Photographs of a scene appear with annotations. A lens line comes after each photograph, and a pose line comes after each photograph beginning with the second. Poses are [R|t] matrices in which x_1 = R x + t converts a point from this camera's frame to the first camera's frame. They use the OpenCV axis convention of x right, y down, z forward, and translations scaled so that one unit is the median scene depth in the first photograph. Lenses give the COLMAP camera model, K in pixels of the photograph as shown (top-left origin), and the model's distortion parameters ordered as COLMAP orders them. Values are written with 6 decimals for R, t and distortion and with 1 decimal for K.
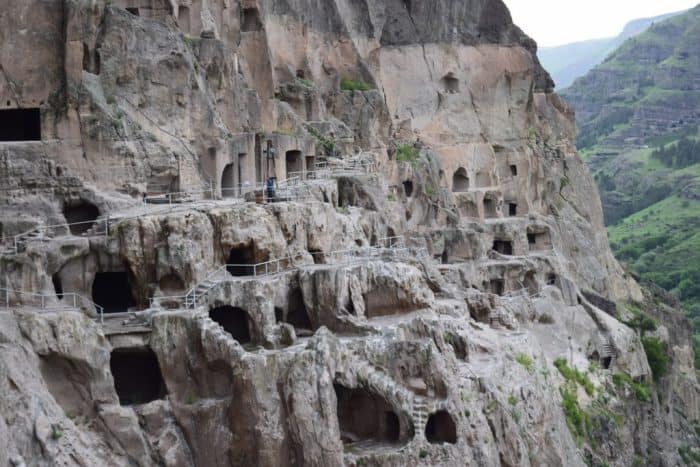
lens RADIAL K [[1480.7, 0, 350.0], [0, 1480.7, 233.5], [0, 0, 1]] dist [0.017374, 0.040348]
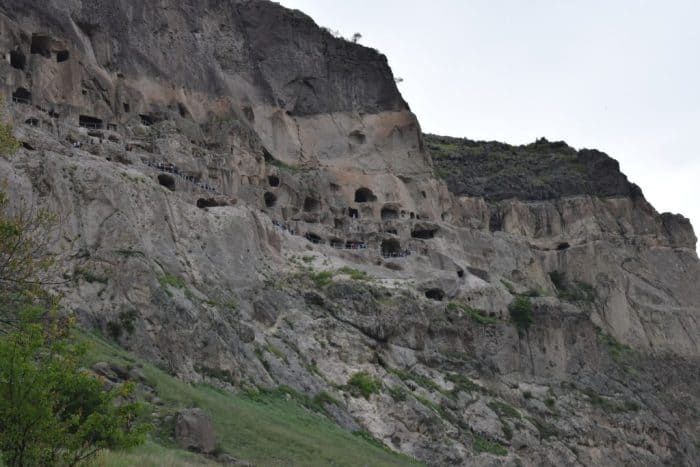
lens RADIAL K [[1598.8, 0, 350.0], [0, 1598.8, 233.5], [0, 0, 1]] dist [0.064056, 0.252076]
pose [[0.883680, -0.135961, -0.447912, 0.798002], [0.013778, 0.964028, -0.265443, 0.441973], [0.467889, 0.228395, 0.853765, -0.420389]]
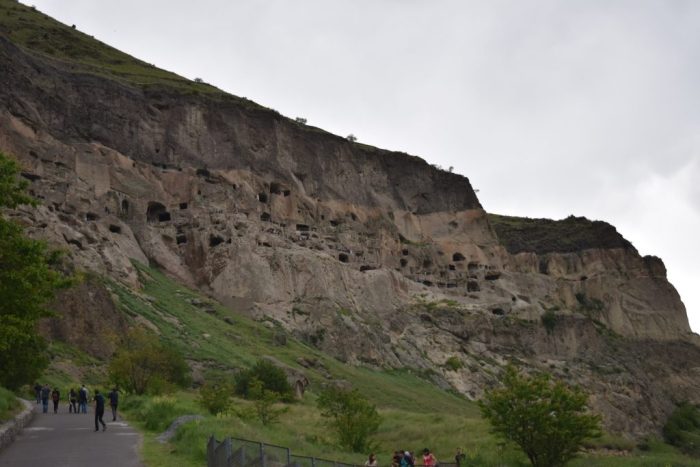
lens RADIAL K [[1015.3, 0, 350.0], [0, 1015.3, 233.5], [0, 0, 1]] dist [-0.020011, -0.009436]
pose [[0.800107, -0.191213, -0.568565, 0.993489], [0.016194, 0.954374, -0.298175, 0.480911], [0.599639, 0.229365, 0.766698, -0.583189]]
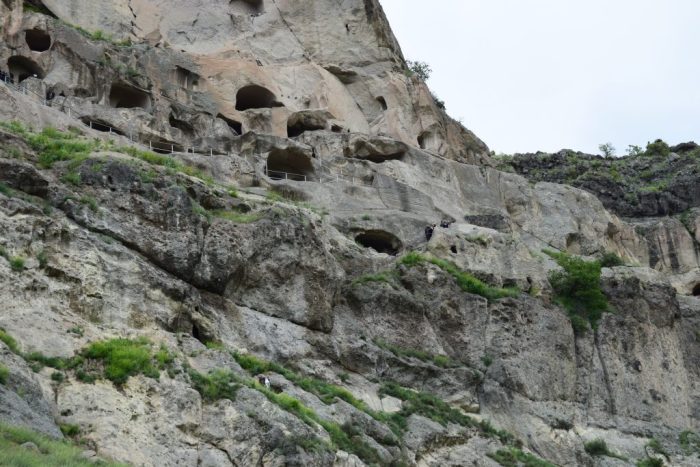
lens RADIAL K [[1598.8, 0, 350.0], [0, 1598.8, 233.5], [0, 0, 1]] dist [0.064056, 0.252076]
pose [[0.811742, -0.288889, -0.507561, 0.518665], [0.026070, 0.886145, -0.462673, 0.415098], [0.583434, 0.362339, 0.726853, 0.437846]]
